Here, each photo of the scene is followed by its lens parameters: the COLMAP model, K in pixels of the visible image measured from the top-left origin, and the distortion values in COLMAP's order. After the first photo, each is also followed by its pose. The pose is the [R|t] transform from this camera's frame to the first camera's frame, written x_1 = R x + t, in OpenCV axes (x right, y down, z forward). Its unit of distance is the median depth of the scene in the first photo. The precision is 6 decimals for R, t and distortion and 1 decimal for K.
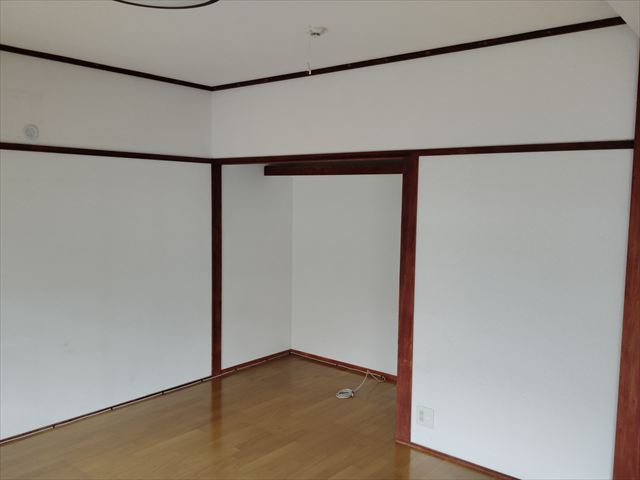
lens RADIAL K [[532.3, 0, 317.6], [0, 532.3, 236.0], [0, 0, 1]] dist [0.016330, -0.012116]
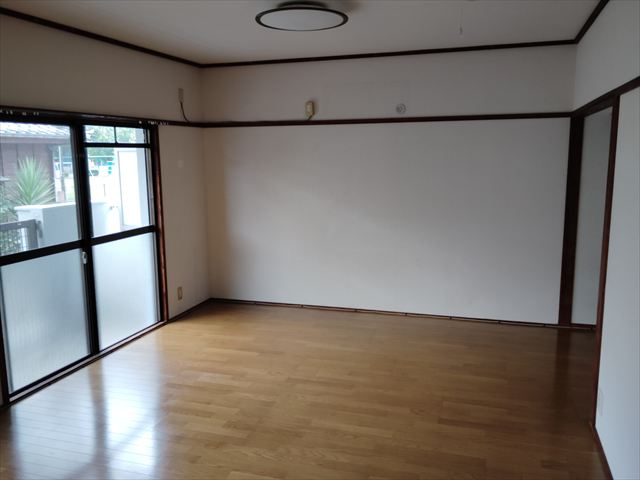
lens RADIAL K [[532.3, 0, 309.5], [0, 532.3, 237.0], [0, 0, 1]] dist [0.016330, -0.012116]
pose [[0.421320, 0.141610, -0.895788, 0.607675], [-0.048049, 0.989832, 0.133878, -0.029168], [0.905638, -0.013363, 0.423841, 0.142186]]
